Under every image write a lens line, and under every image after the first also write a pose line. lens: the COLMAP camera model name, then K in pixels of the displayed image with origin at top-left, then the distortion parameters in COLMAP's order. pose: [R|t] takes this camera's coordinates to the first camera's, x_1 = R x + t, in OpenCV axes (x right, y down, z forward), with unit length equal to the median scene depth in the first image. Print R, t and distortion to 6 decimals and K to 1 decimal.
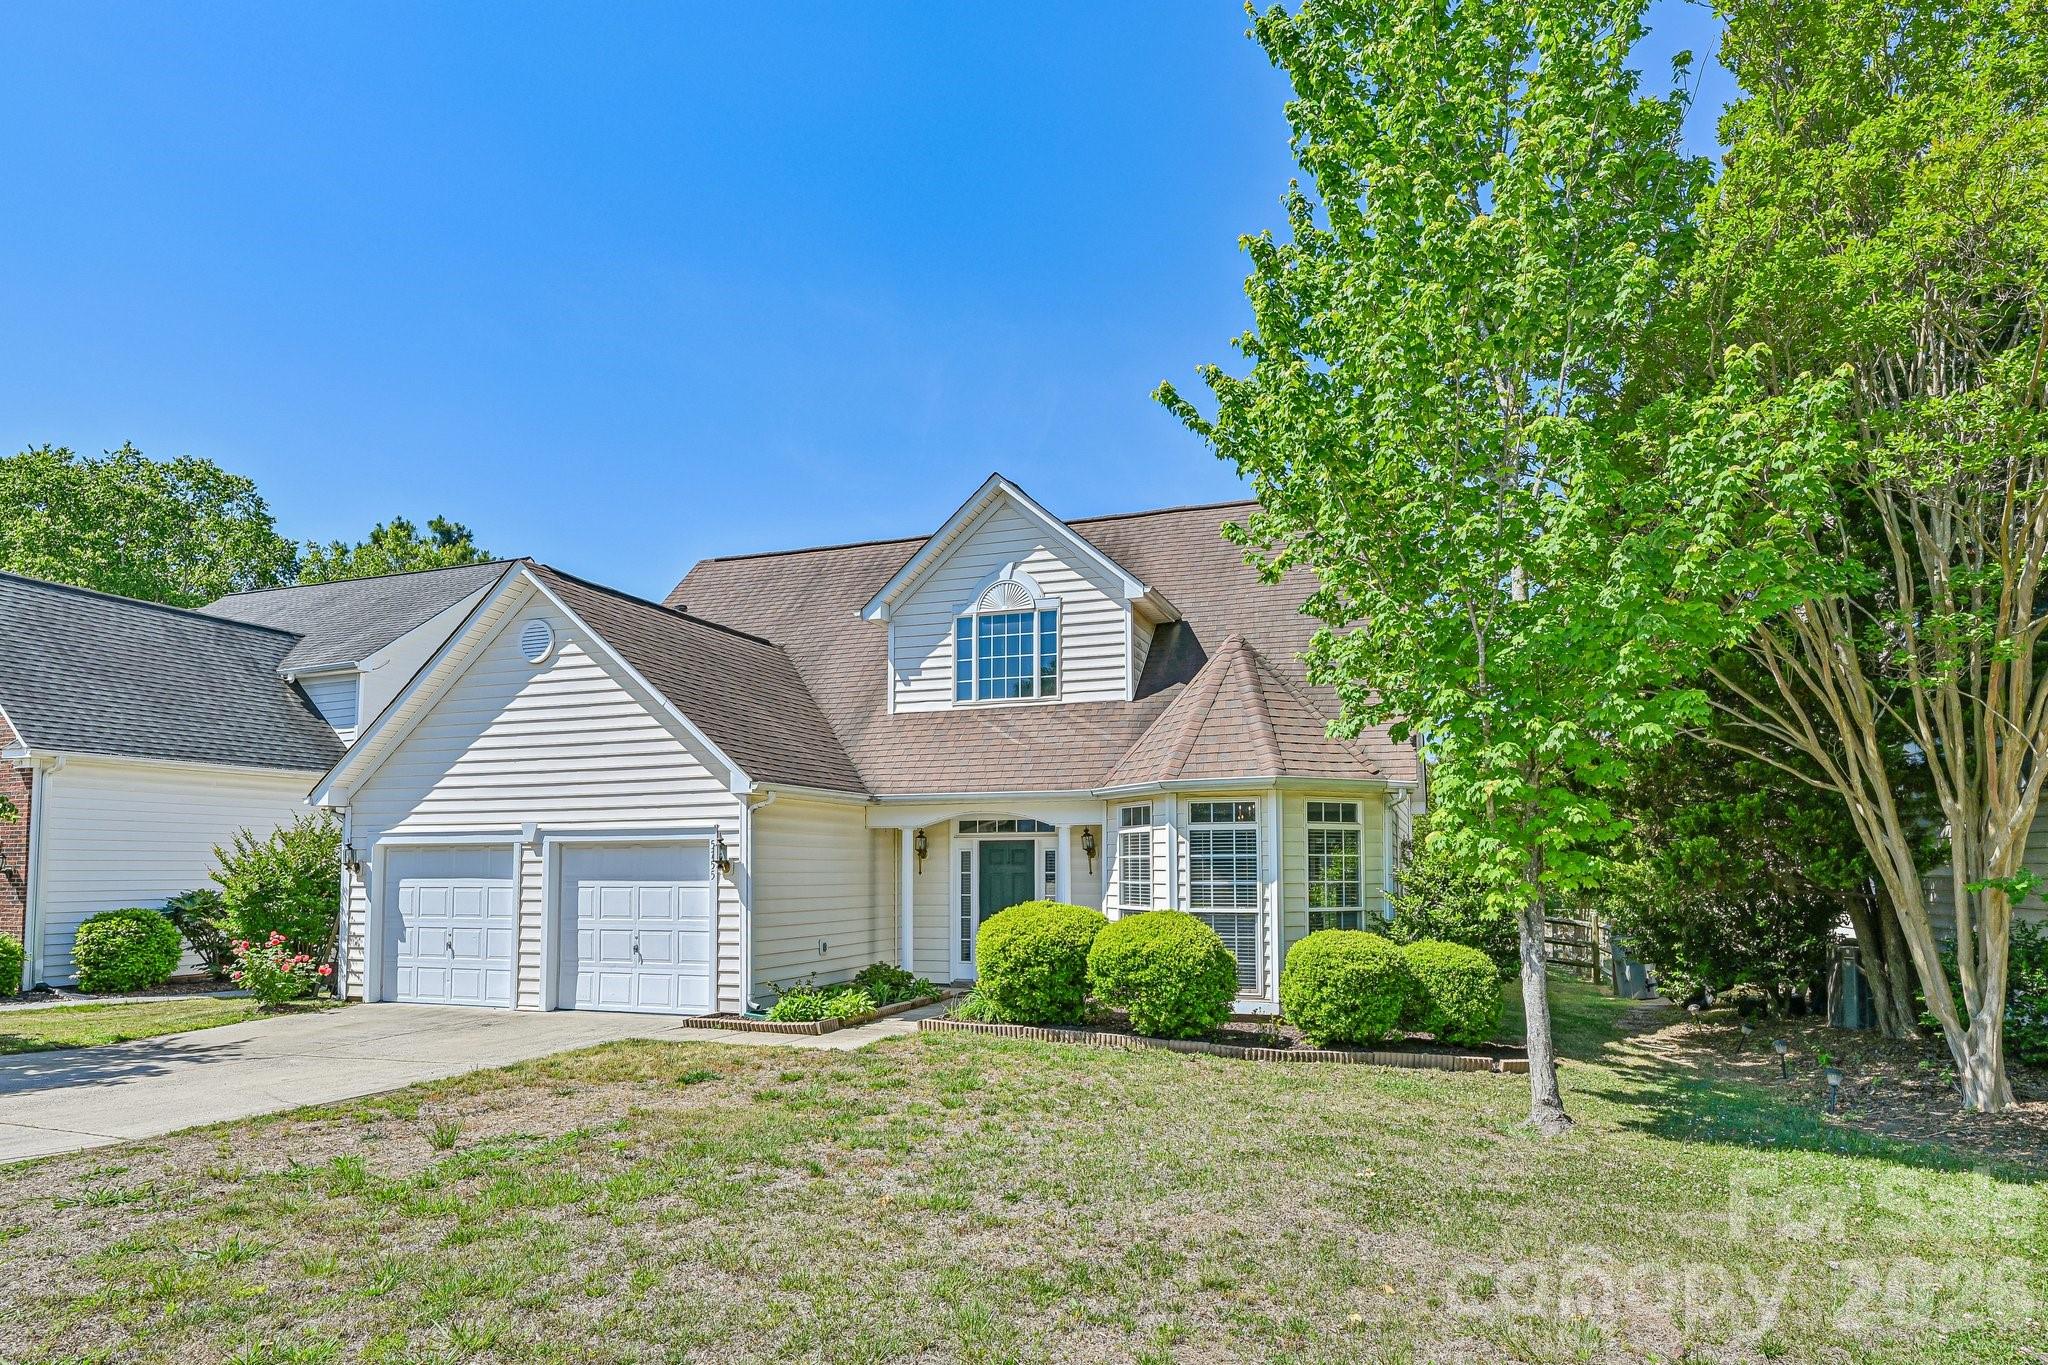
lens RADIAL K [[1220.5, 0, 1030.8], [0, 1220.5, 802.3], [0, 0, 1]] dist [0.004628, 0.001443]
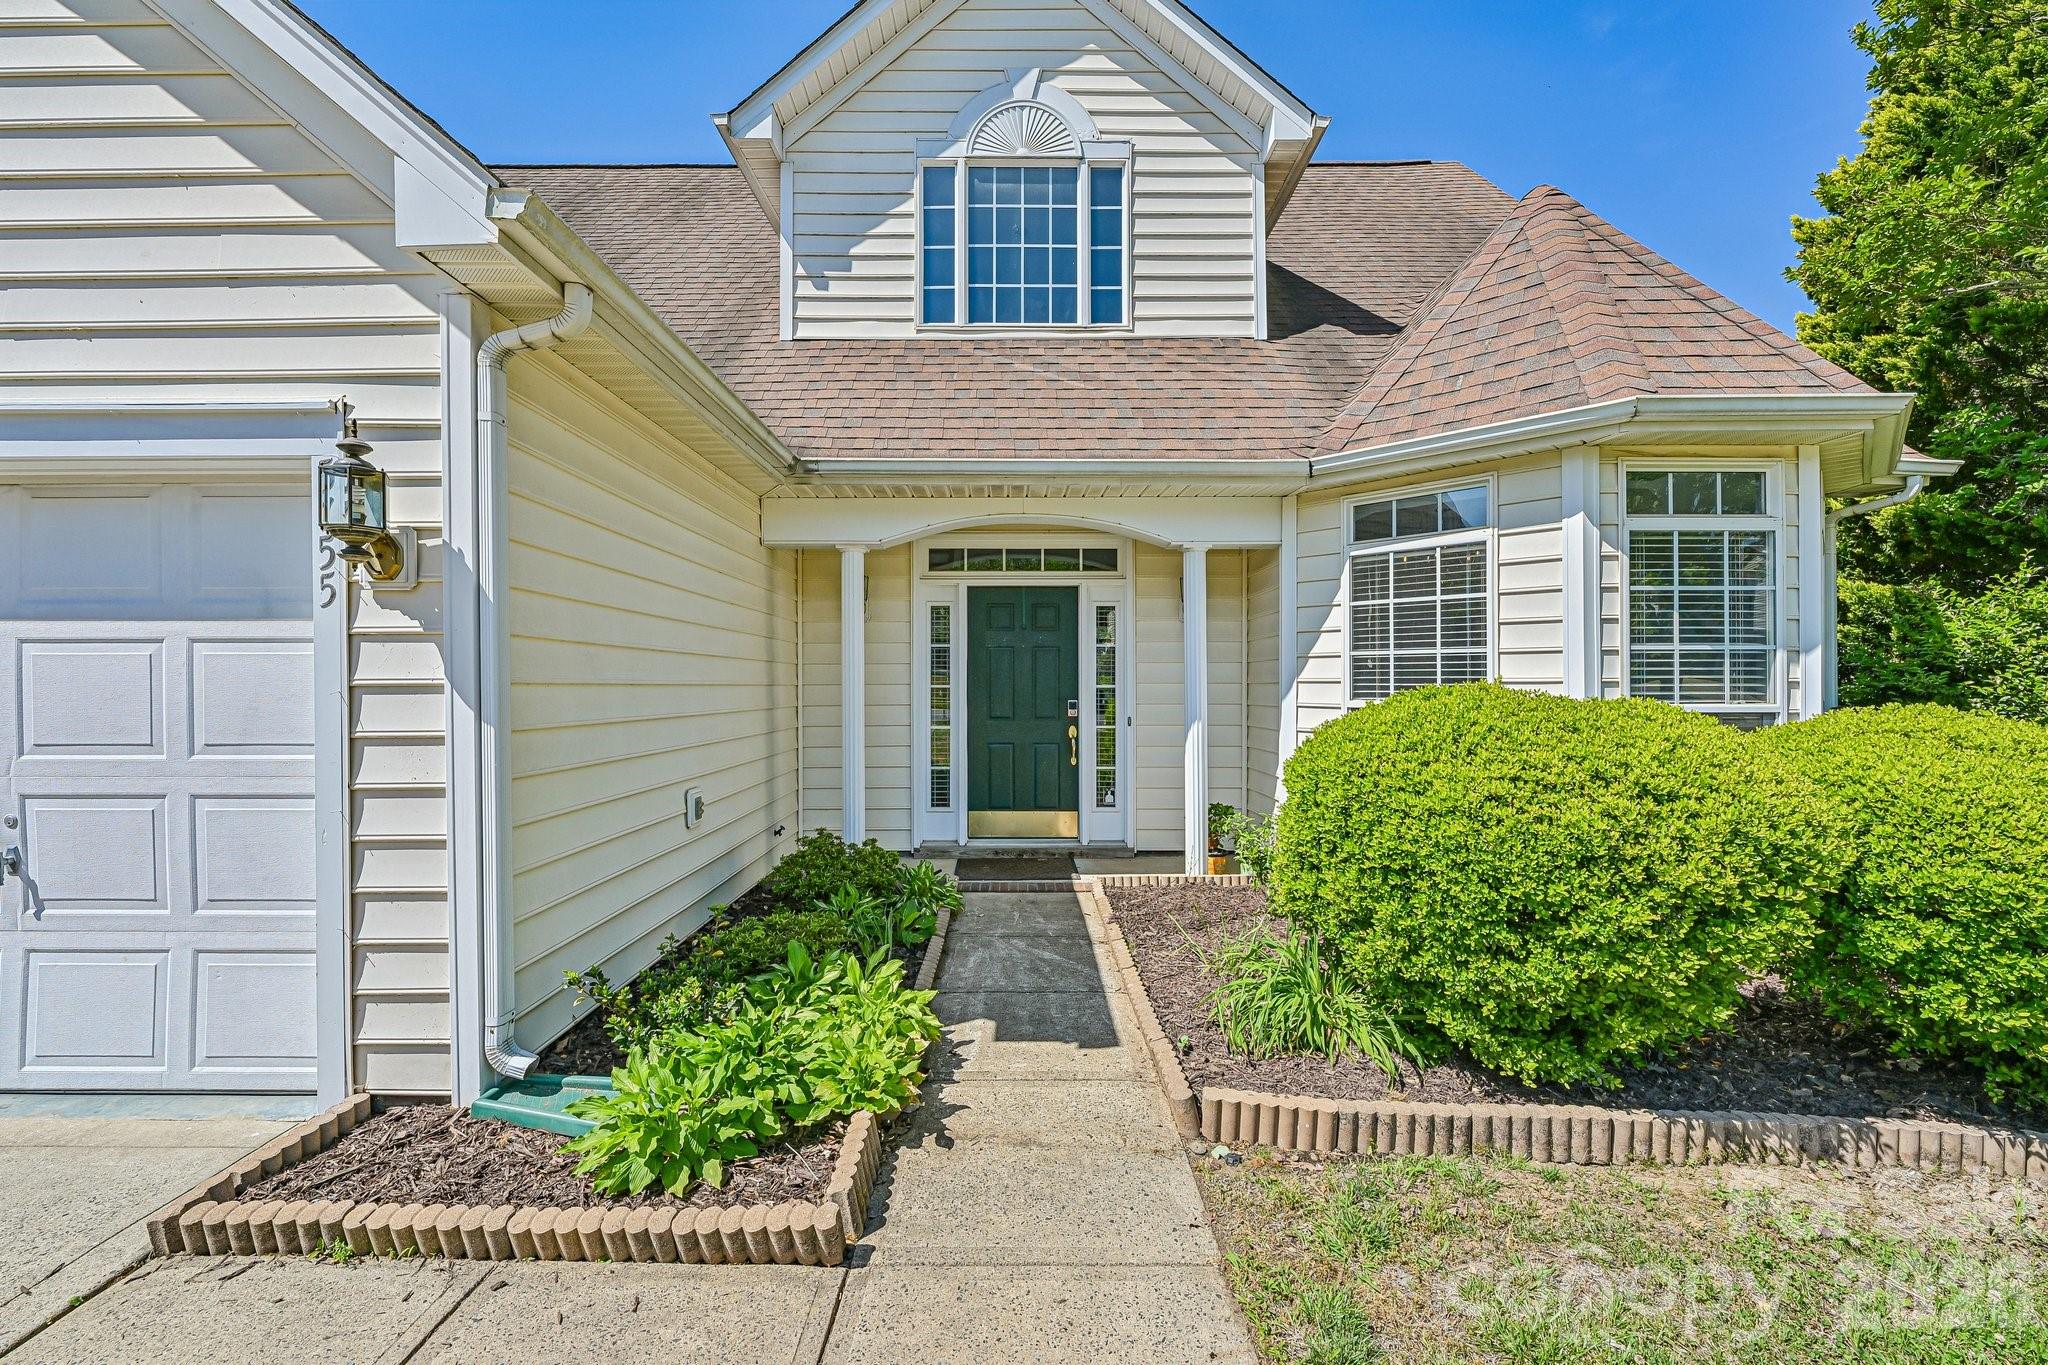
lens RADIAL K [[812.6, 0, 1011.0], [0, 812.6, 689.9], [0, 0, 1]] dist [0.000179, 0.000008]
pose [[0.933017, 0.001349, 0.359830, -0.170153], [-0.023443, 0.998096, 0.057044, 0.062488], [-0.359068, -0.061658, 0.931272, 0.717688]]
